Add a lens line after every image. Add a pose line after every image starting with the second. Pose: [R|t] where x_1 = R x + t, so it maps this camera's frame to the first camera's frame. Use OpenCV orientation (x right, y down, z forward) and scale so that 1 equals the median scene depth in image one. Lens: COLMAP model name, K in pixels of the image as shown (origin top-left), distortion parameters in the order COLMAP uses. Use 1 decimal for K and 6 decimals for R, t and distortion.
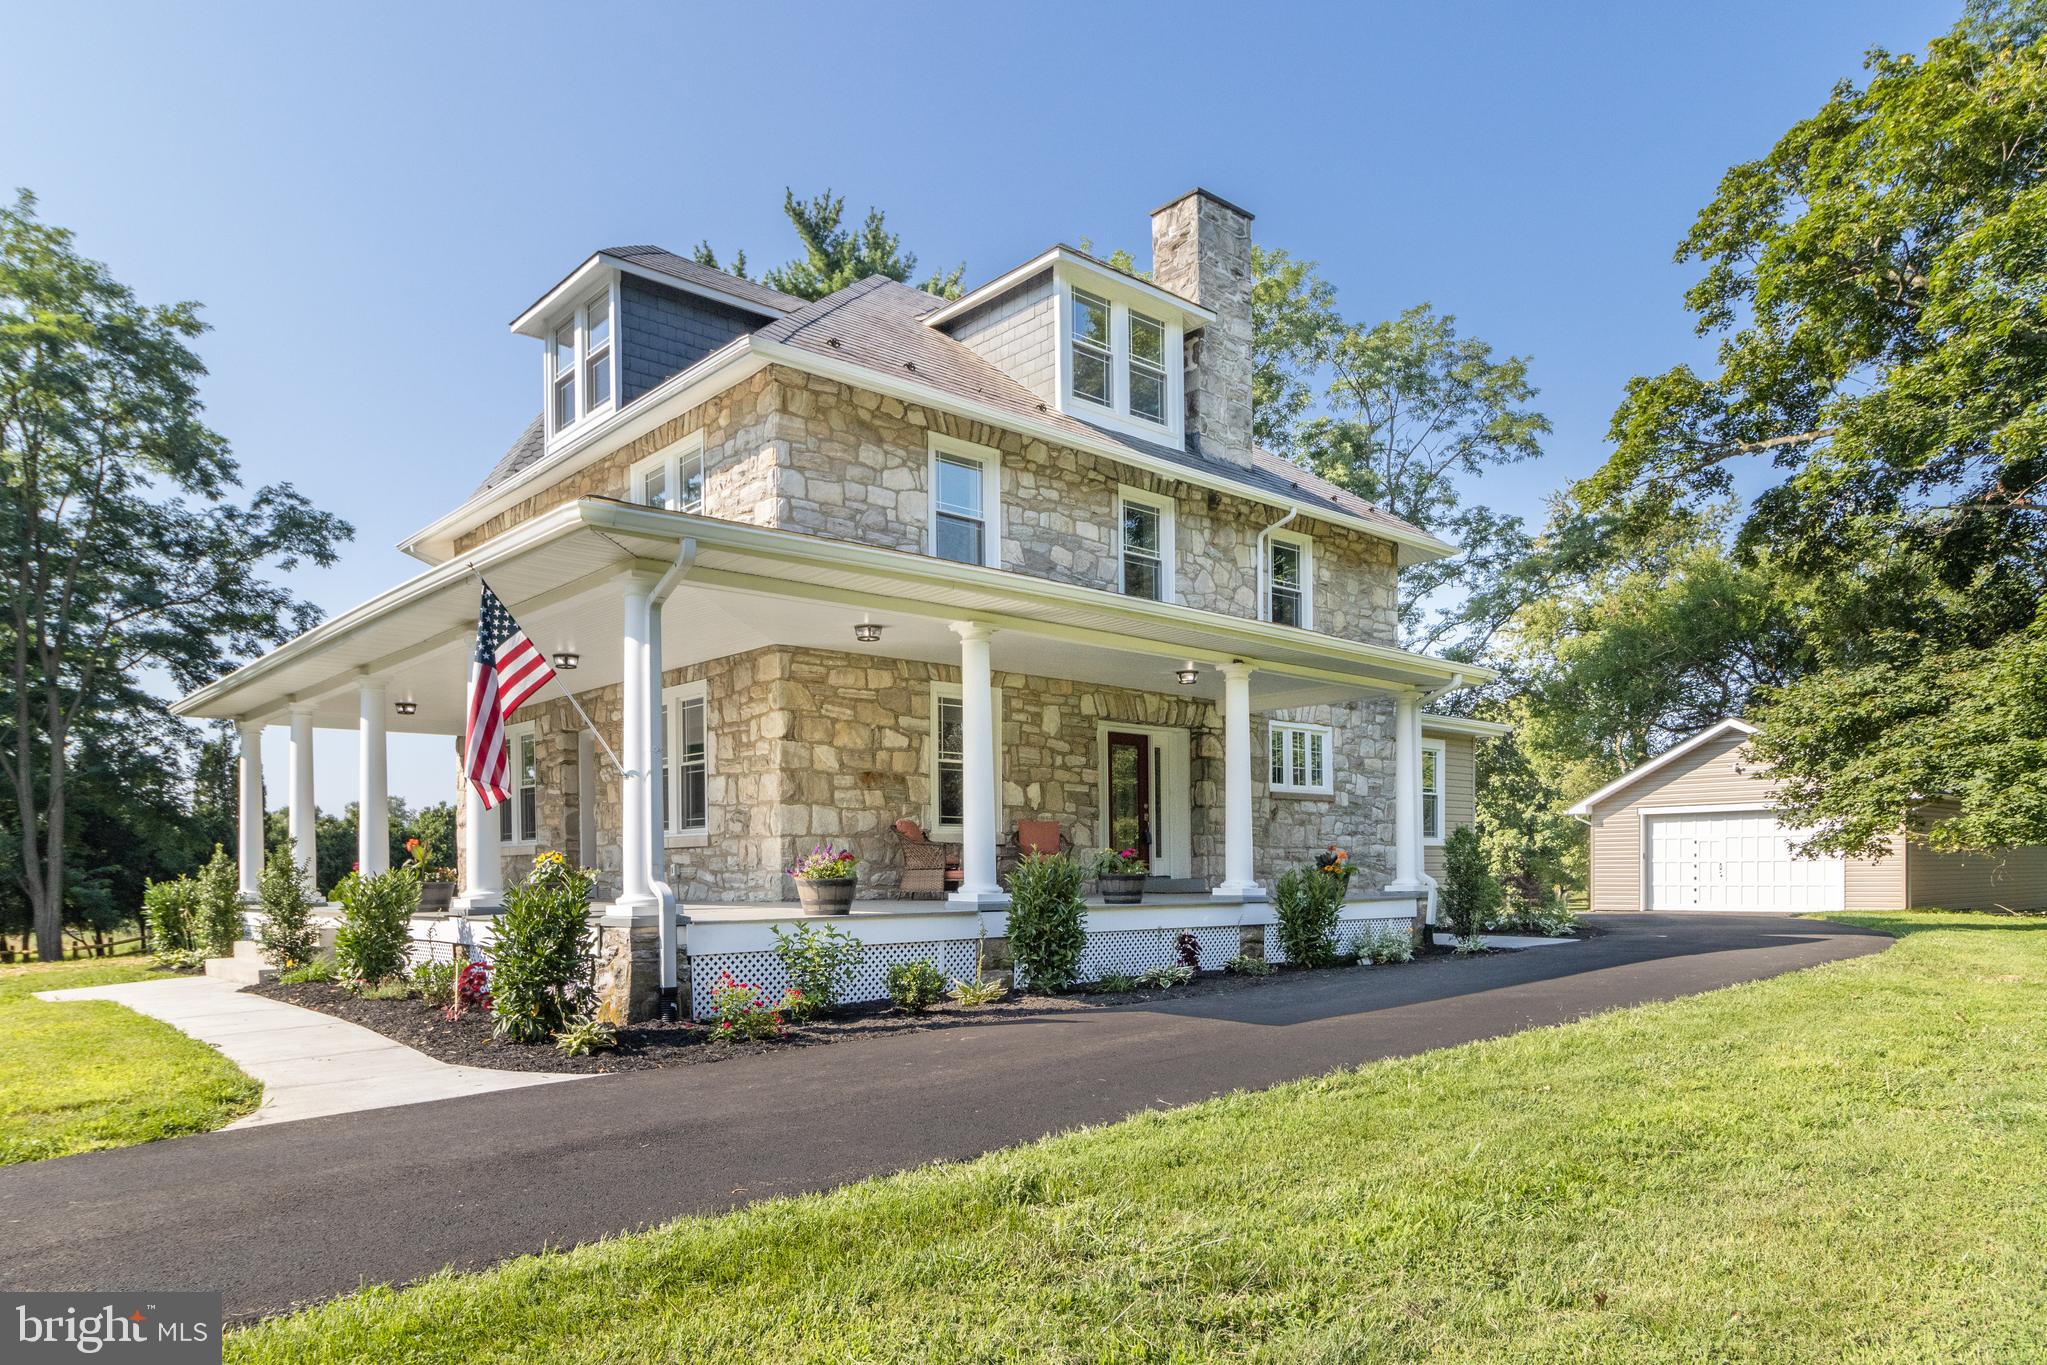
lens RADIAL K [[1283.2, 0, 1038.8], [0, 1283.2, 885.9], [0, 0, 1]] dist [0.008880, 0.004842]
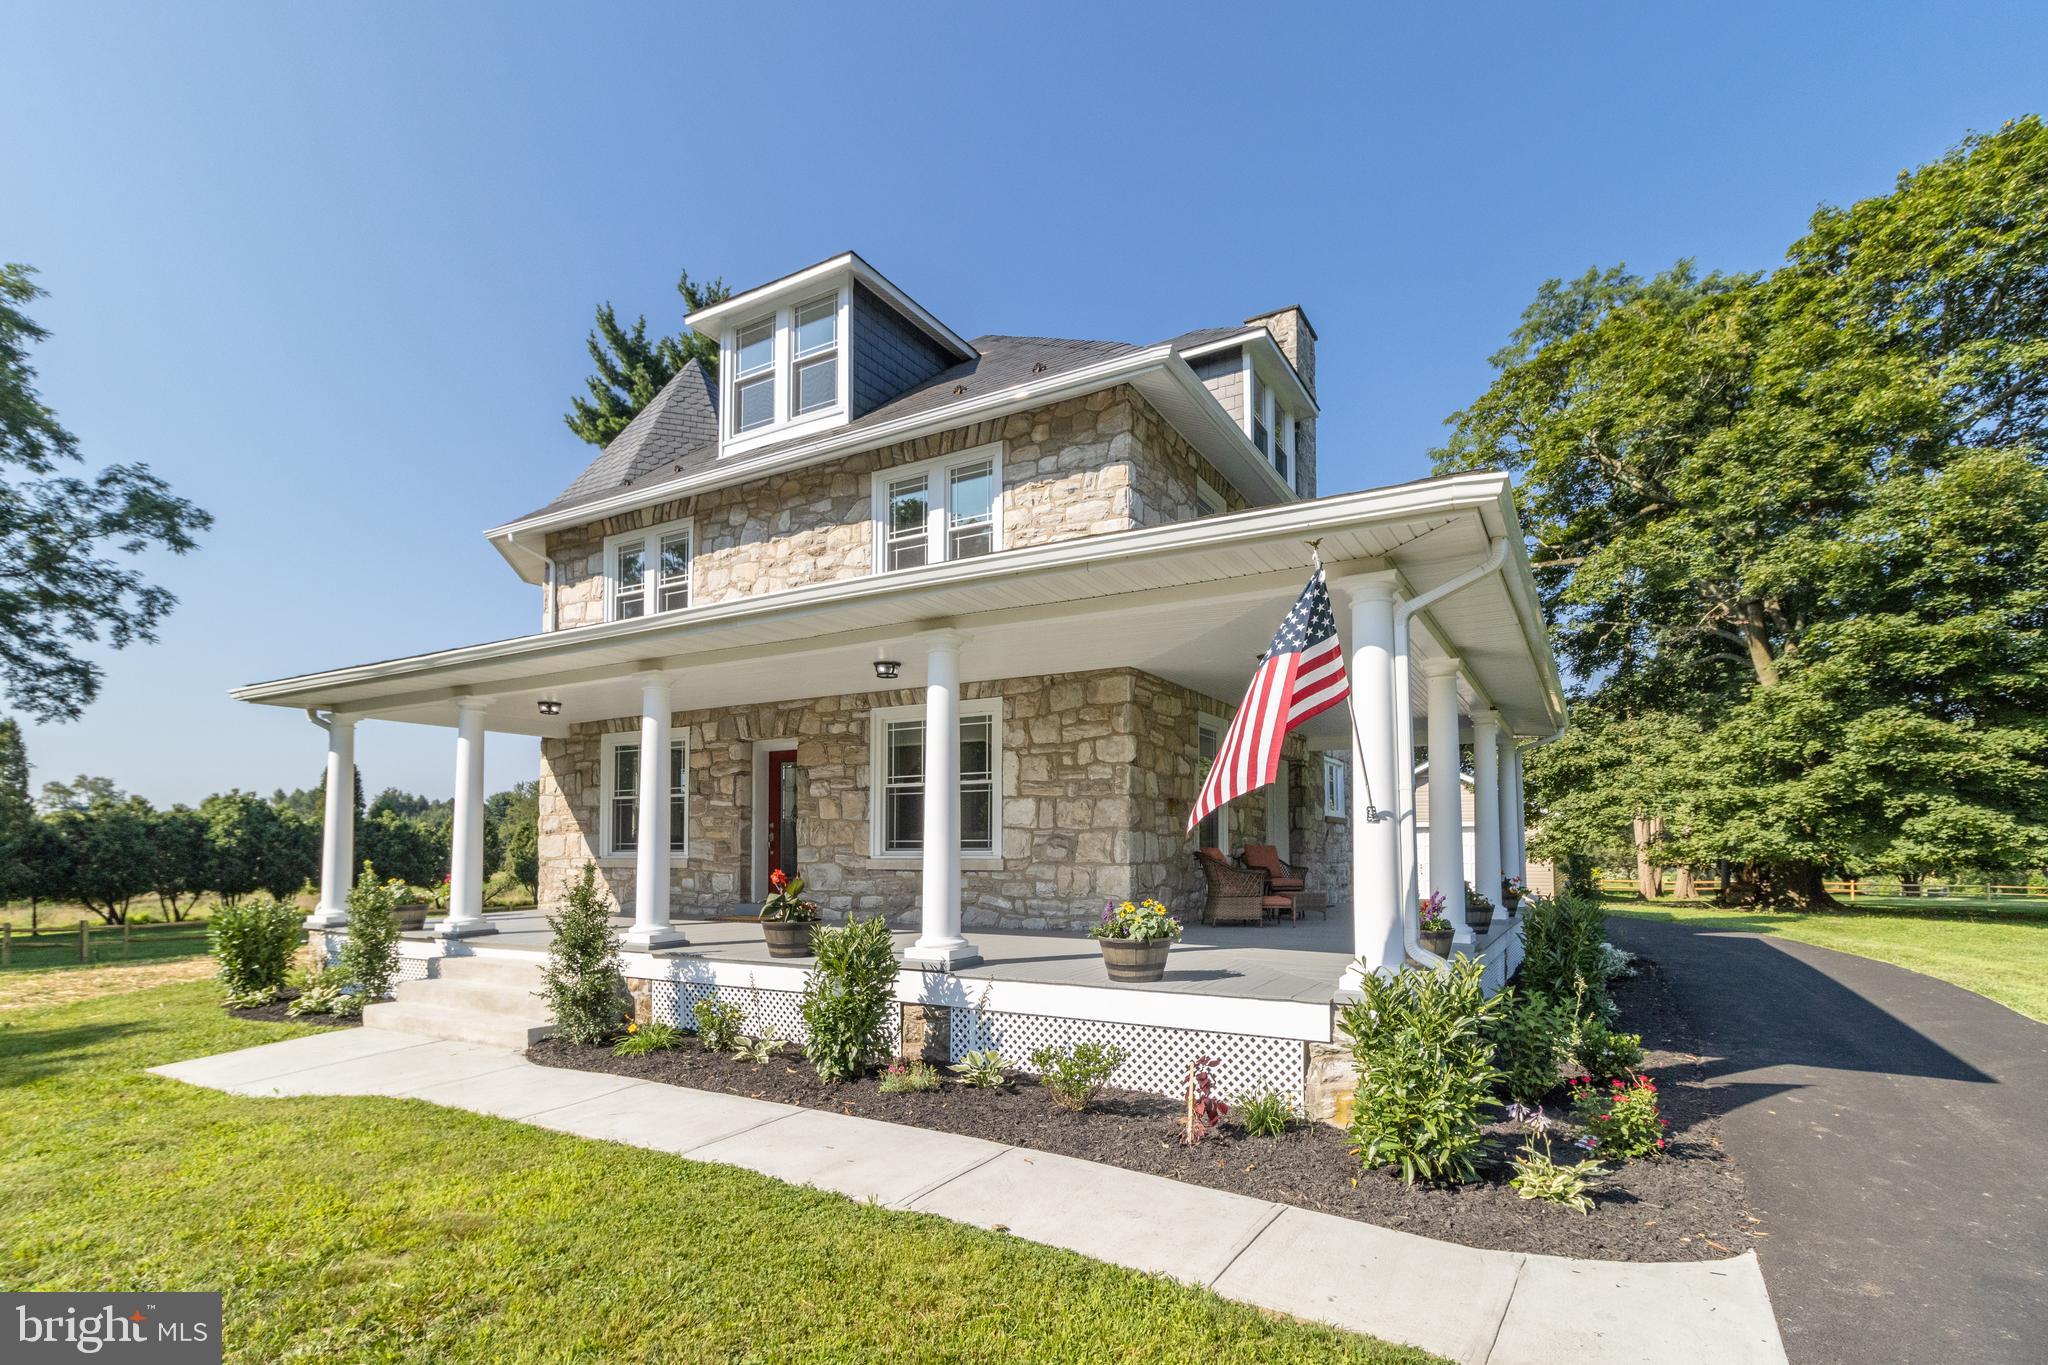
lens RADIAL K [[986.4, 0, 1012.9], [0, 986.4, 820.3], [0, 0, 1]] dist [0.015142, -0.002609]
pose [[0.958911, 0.017788, 0.283149, -0.209275], [-0.005095, 0.998951, -0.045499, -0.015849], [-0.283662, 0.042187, 0.957996, 0.132365]]
